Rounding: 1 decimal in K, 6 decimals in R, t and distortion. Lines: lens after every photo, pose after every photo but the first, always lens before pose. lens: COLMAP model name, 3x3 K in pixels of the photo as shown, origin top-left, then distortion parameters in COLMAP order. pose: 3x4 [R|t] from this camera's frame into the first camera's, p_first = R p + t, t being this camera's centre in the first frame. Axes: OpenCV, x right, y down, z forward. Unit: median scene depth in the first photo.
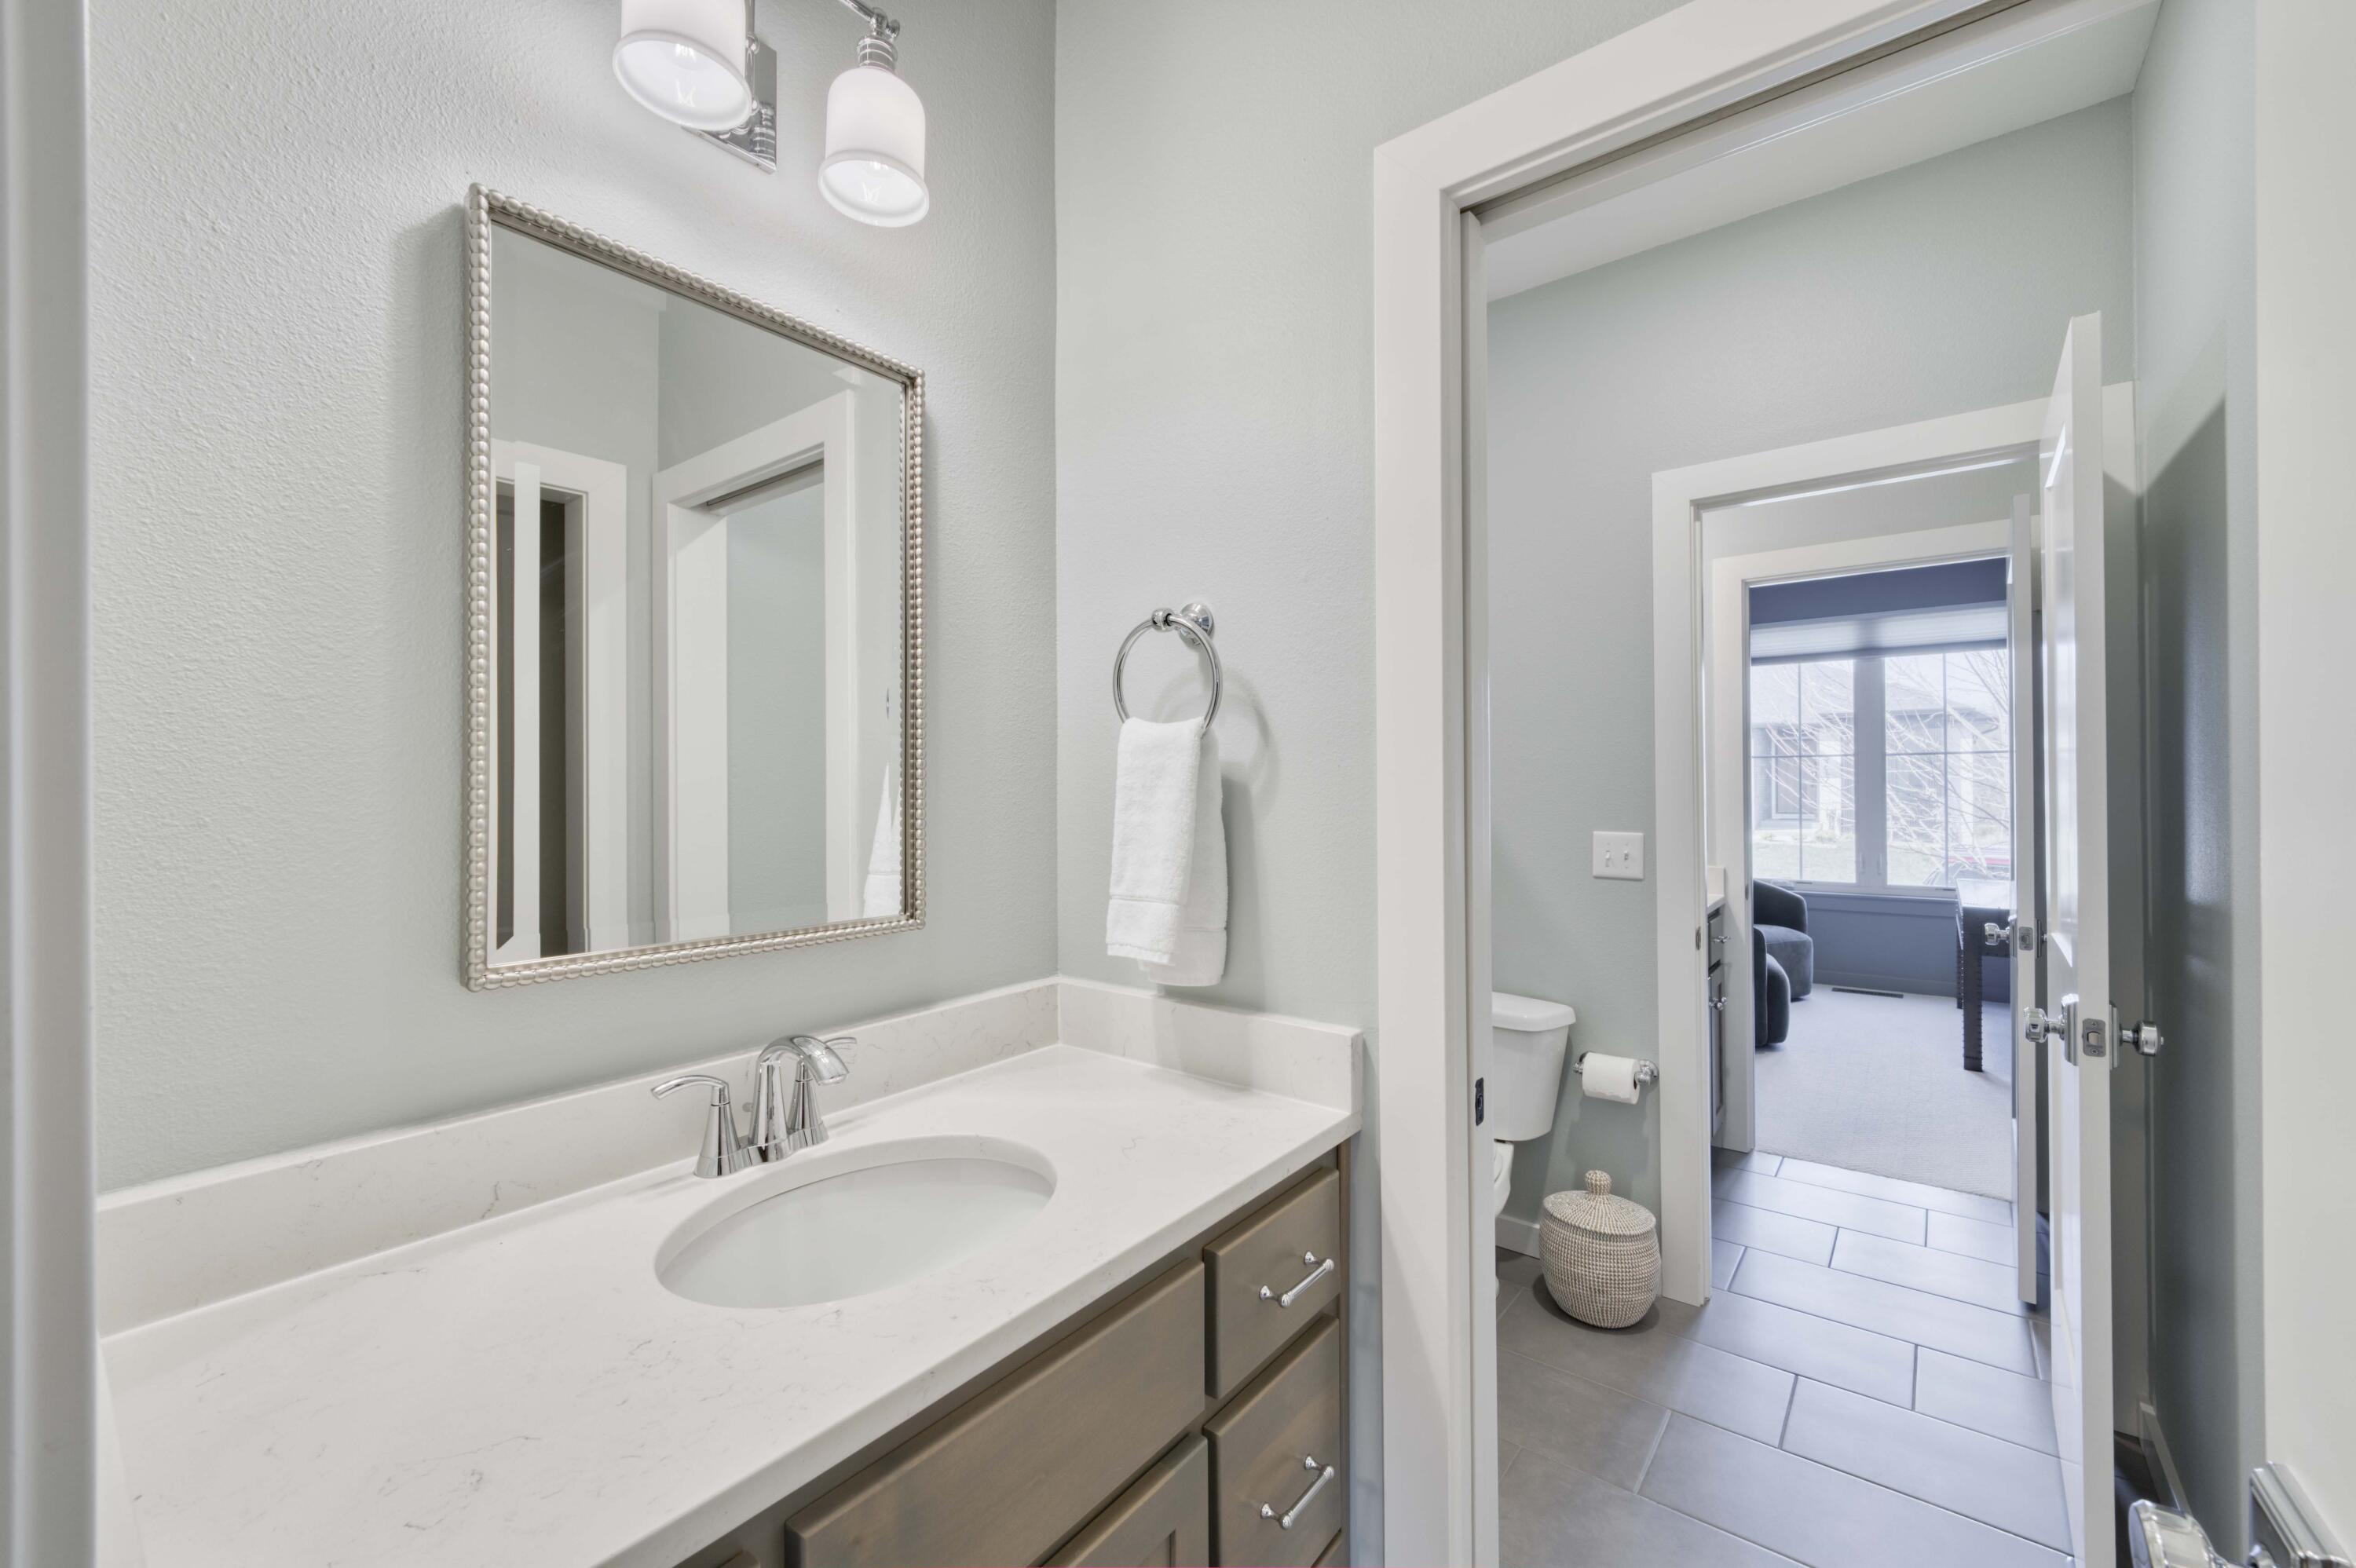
lens RADIAL K [[951.2, 0, 1173.5], [0, 951.2, 779.5], [0, 0, 1]] dist [-0.001899, 0.000064]
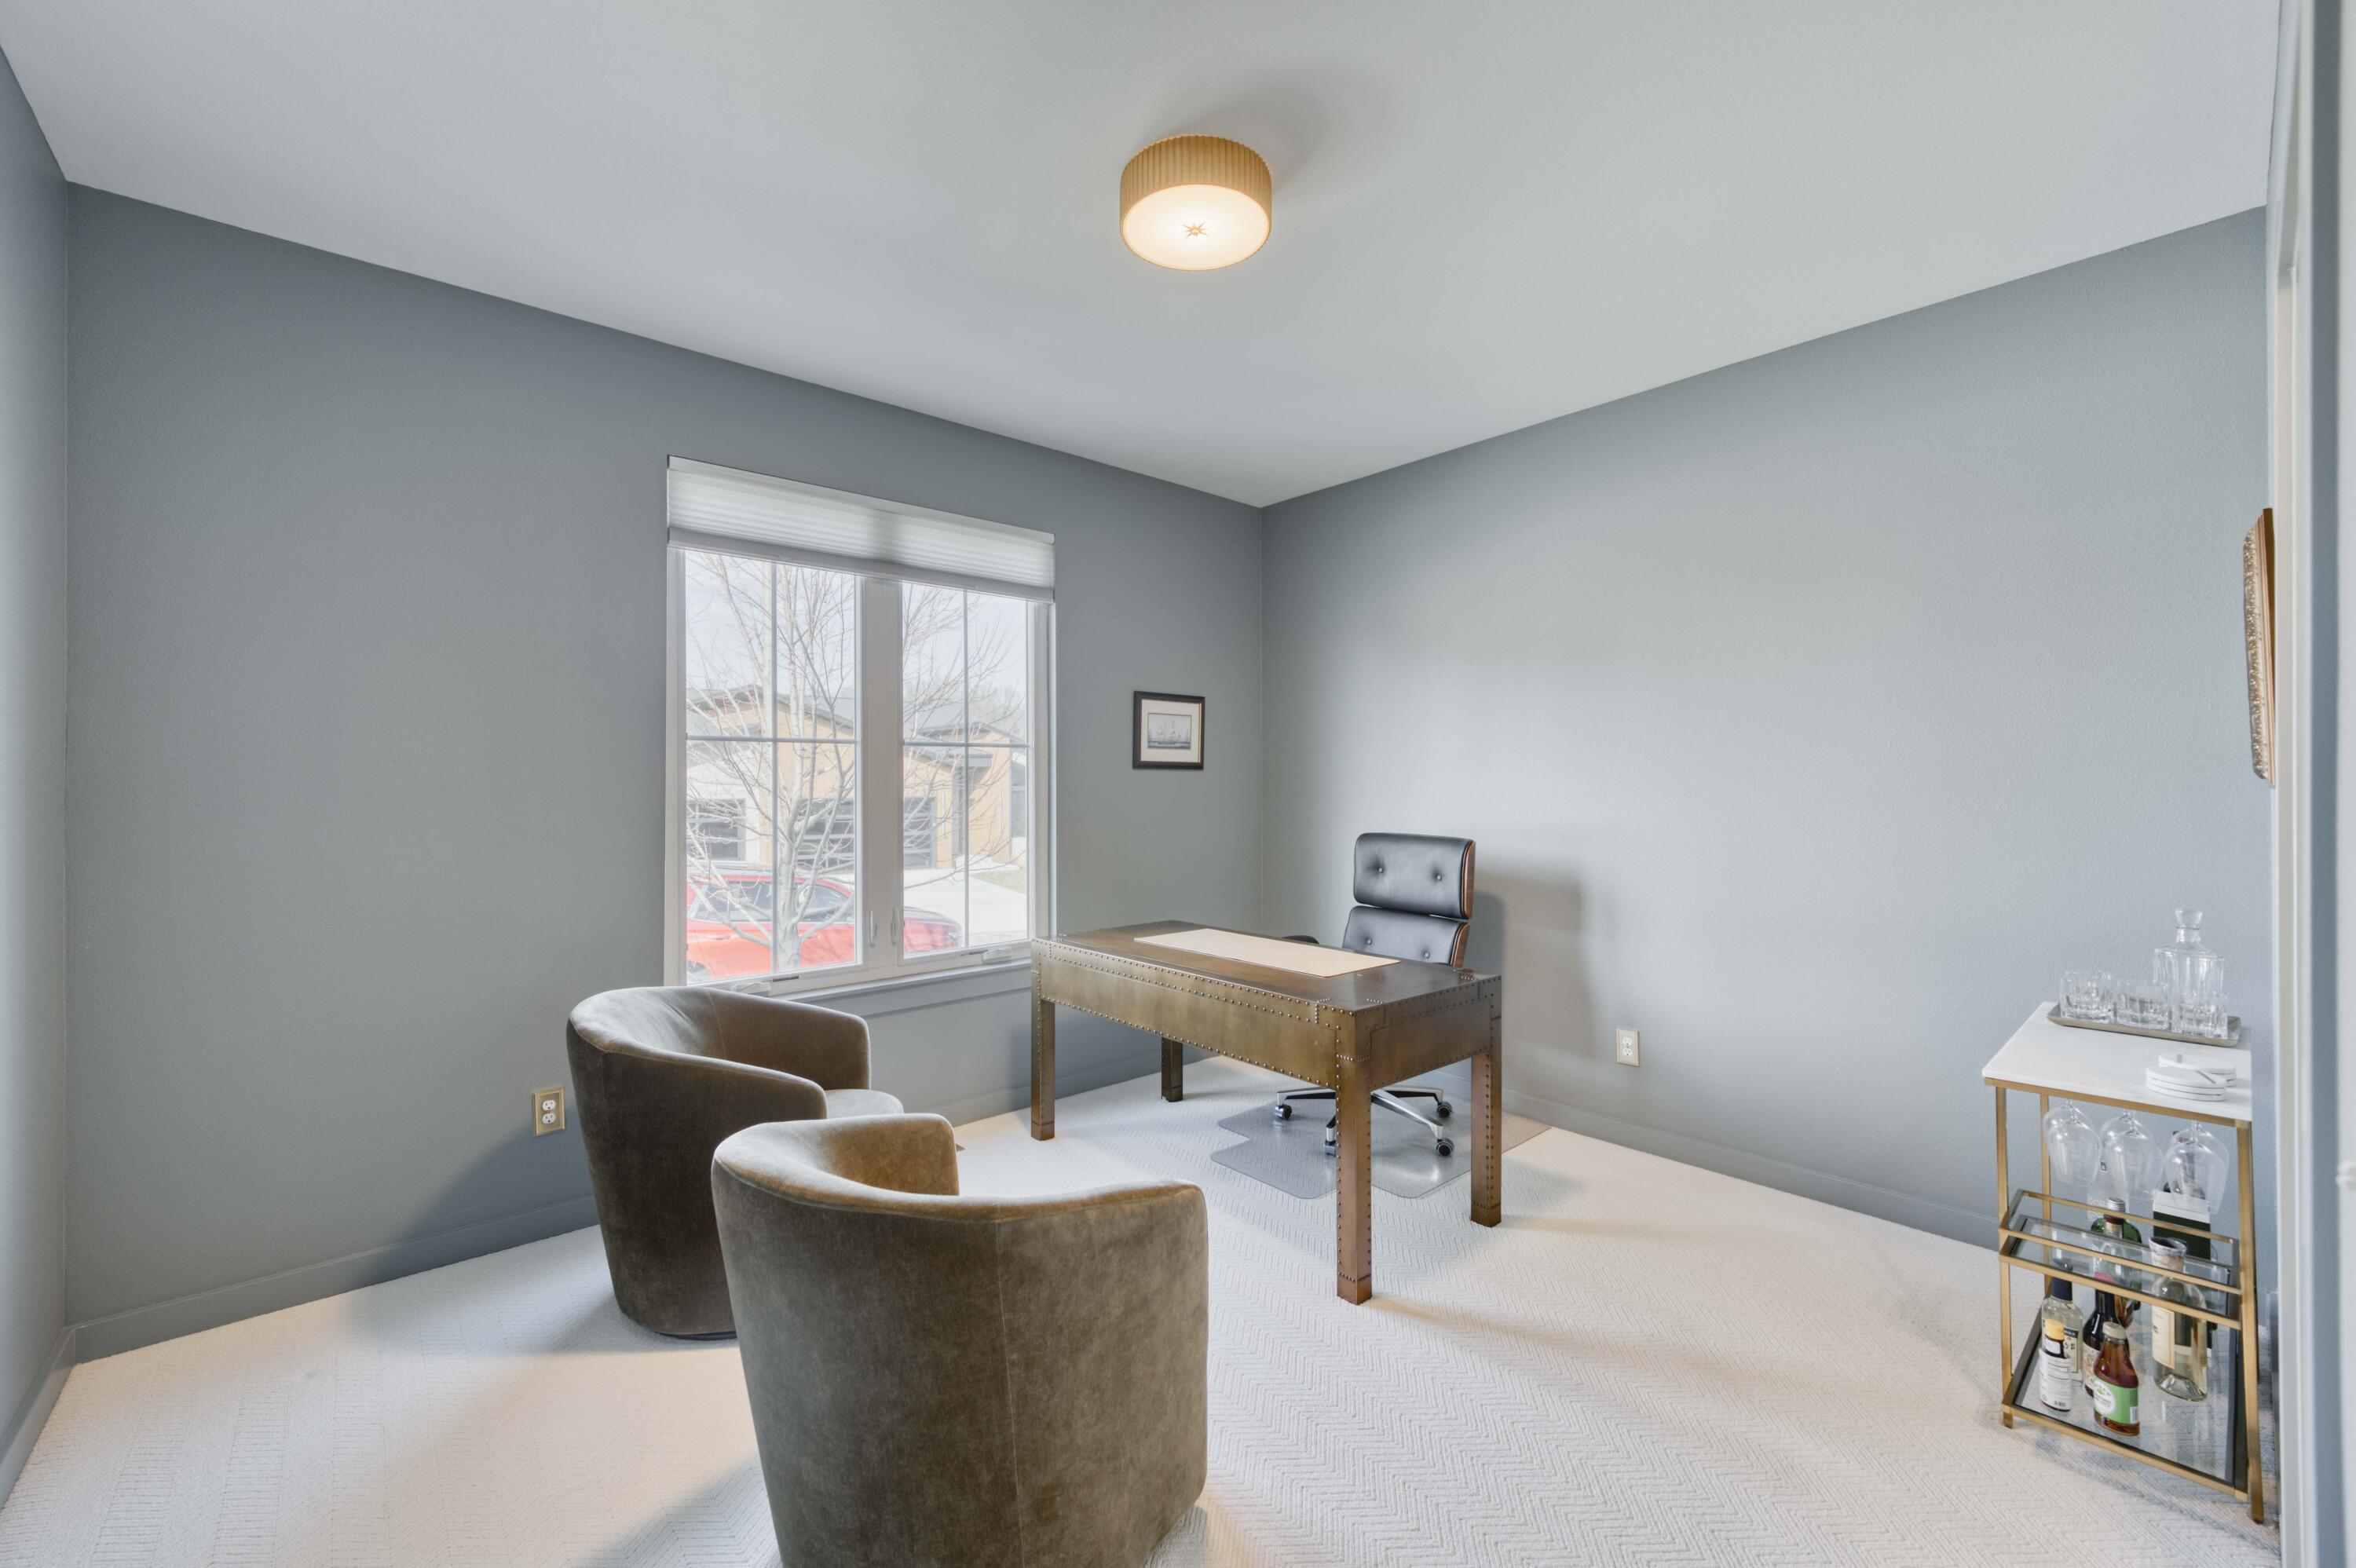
lens RADIAL K [[956.7, 0, 1178.0], [0, 956.7, 784.0], [0, 0, 1]] dist [-0.000309, -0.000158]
pose [[0.158723, -0.006830, 0.987300, 0.207826], [-0.008799, 0.999927, 0.008332, -0.008433], [-0.987284, -0.010009, 0.158651, 0.843419]]
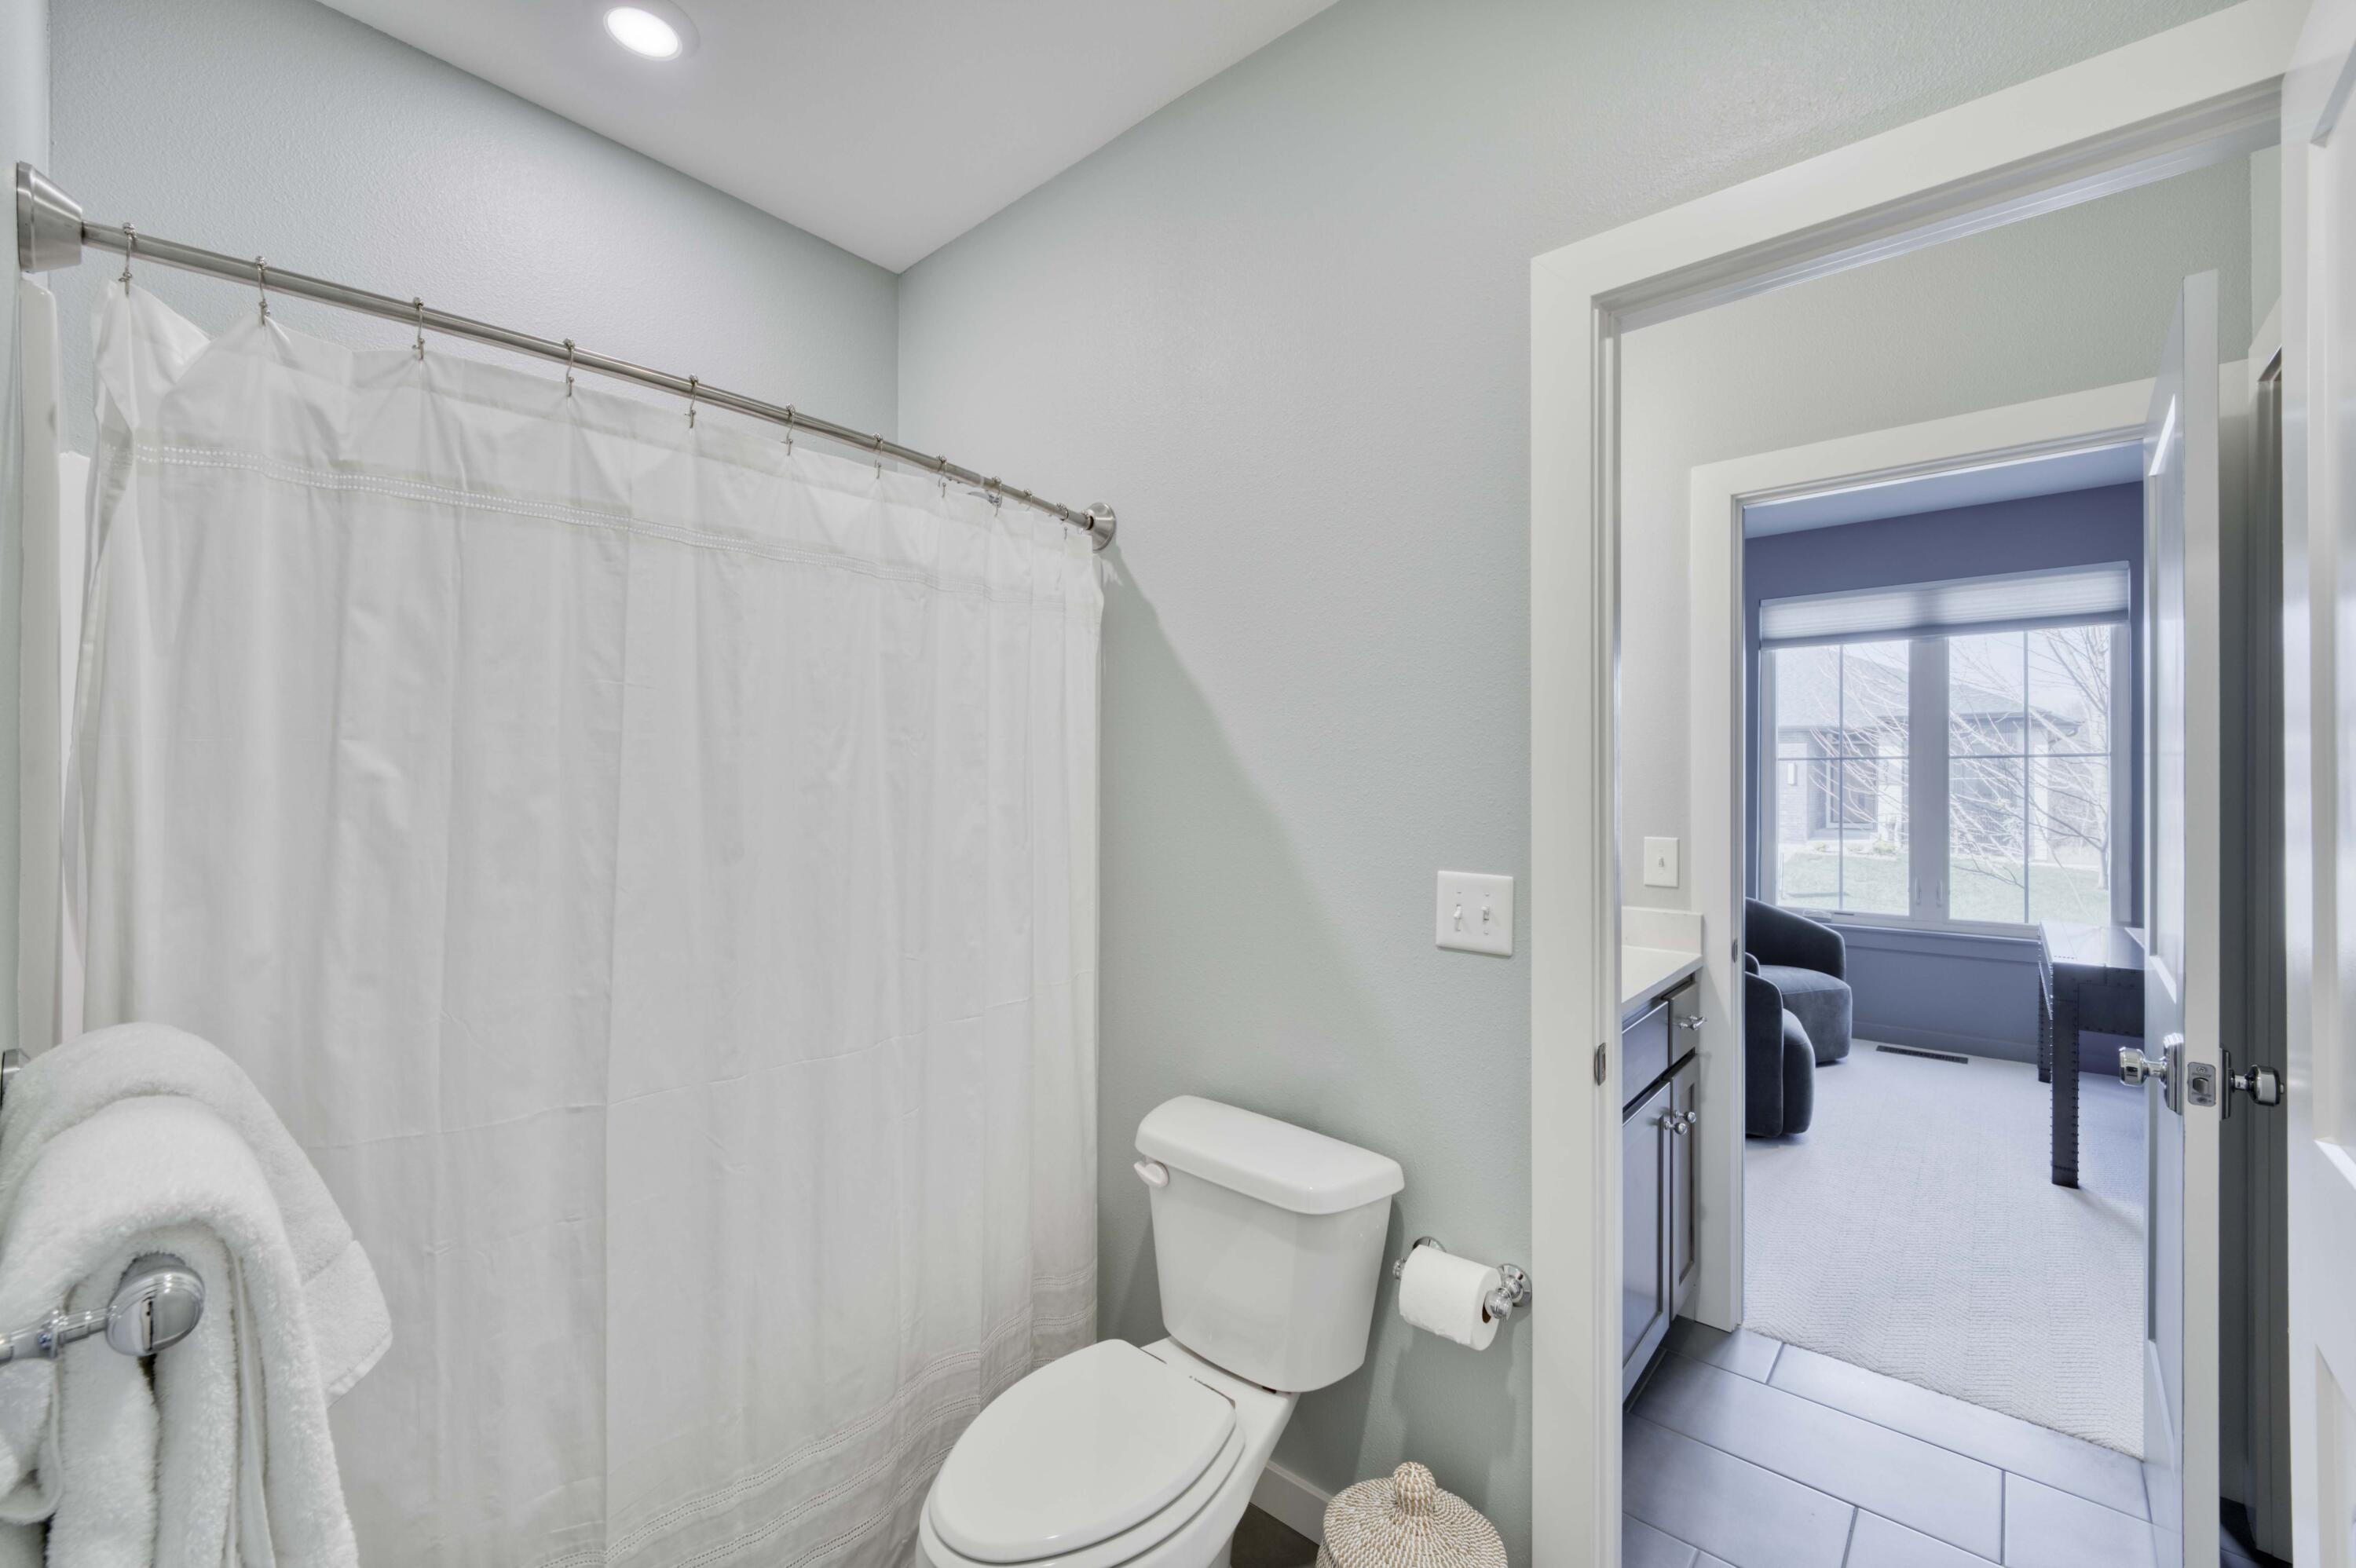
lens RADIAL K [[956.7, 0, 1178.0], [0, 956.7, 784.0], [0, 0, 1]] dist [-0.000309, -0.000158]
pose [[0.999287, 0.008633, -0.036756, 0.146322], [-0.008542, 0.999960, 0.002641, -0.000197], [0.036778, -0.002325, 0.999321, 0.191082]]
